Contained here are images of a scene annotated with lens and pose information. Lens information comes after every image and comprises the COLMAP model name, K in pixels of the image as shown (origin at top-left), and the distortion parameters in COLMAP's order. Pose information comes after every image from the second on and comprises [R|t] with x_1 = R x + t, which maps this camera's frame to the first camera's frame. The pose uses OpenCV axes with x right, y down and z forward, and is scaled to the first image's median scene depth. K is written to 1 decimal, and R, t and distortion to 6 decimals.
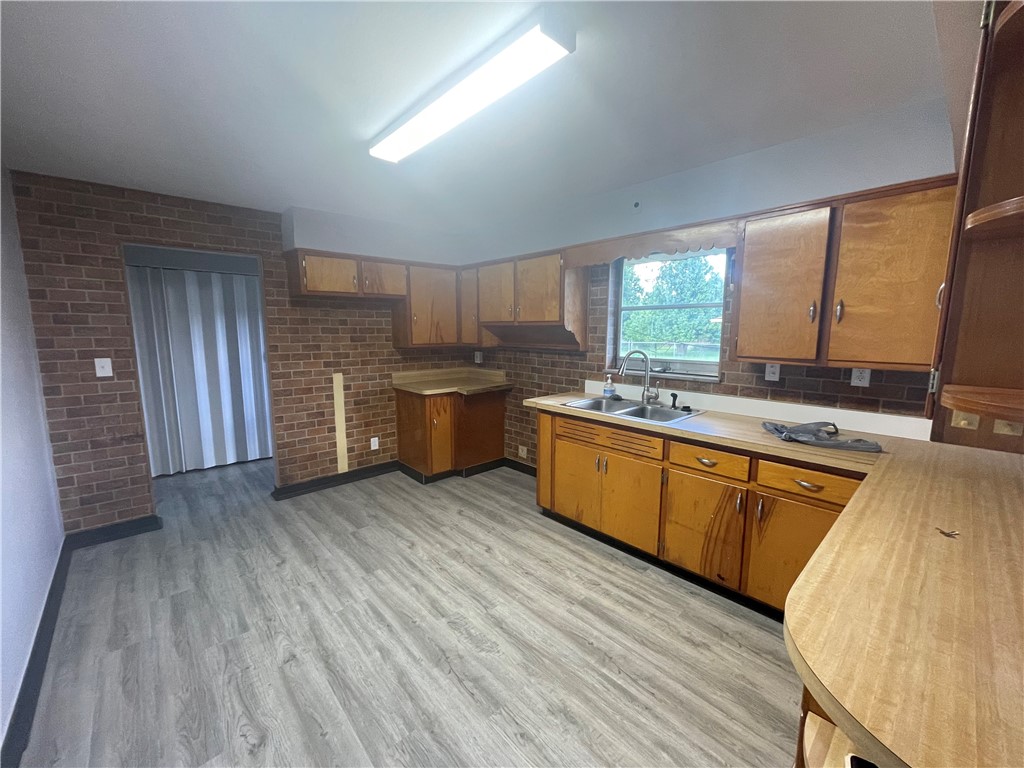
lens RADIAL K [[413.2, 0, 507.4], [0, 413.2, 382.8], [0, 0, 1]] dist [-0.000454, -0.000410]
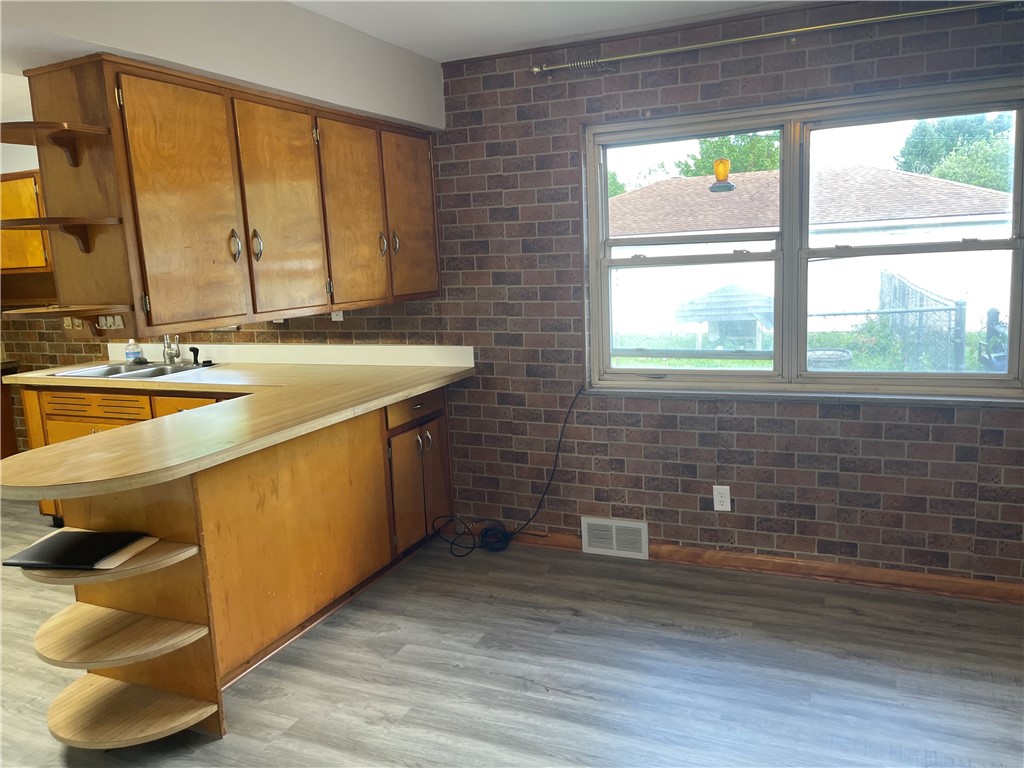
lens RADIAL K [[773.6, 0, 524.5], [0, 773.6, 391.2], [0, 0, 1]] dist [0.069014, -0.098975]
pose [[0.909848, -0.111316, 0.399731, 0.419350], [0.098597, 0.993751, 0.052317, 0.111027], [-0.403057, -0.008188, 0.915138, -0.840841]]
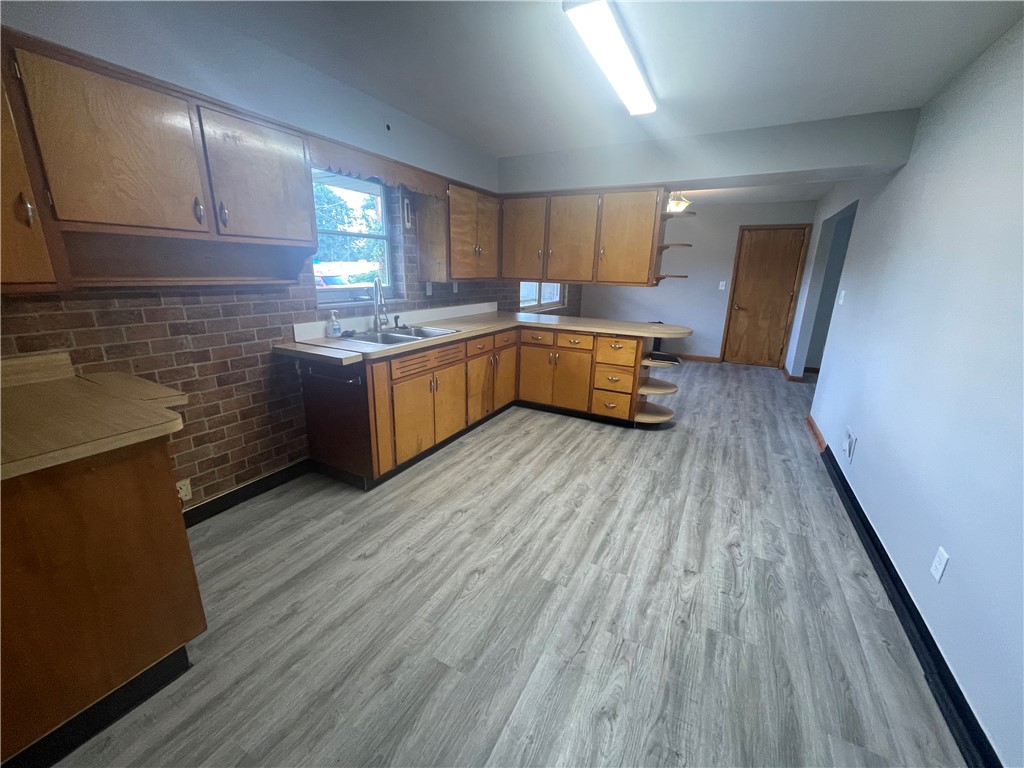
lens RADIAL K [[413.2, 0, 507.4], [0, 413.2, 382.8], [0, 0, 1]] dist [-0.000454, -0.000410]
pose [[-0.336346, -0.254335, 0.906744, -0.897079], [0.106412, 0.946410, 0.304933, -0.130945], [-0.935707, 0.199052, -0.291257, 1.223710]]
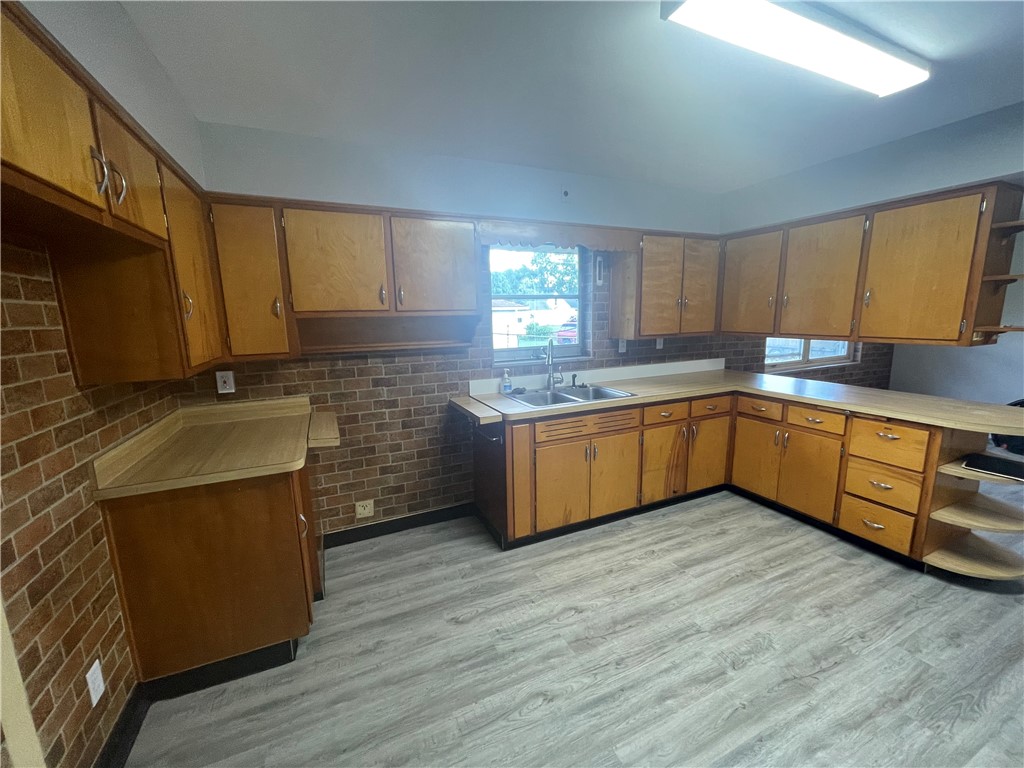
lens RADIAL K [[413.2, 0, 507.4], [0, 413.2, 382.8], [0, 0, 1]] dist [-0.000454, -0.000410]
pose [[0.304938, -0.159075, 0.938993, -0.805477], [0.148797, 0.981801, 0.118005, -0.126458], [-0.940676, 0.103735, 0.323059, 0.914239]]
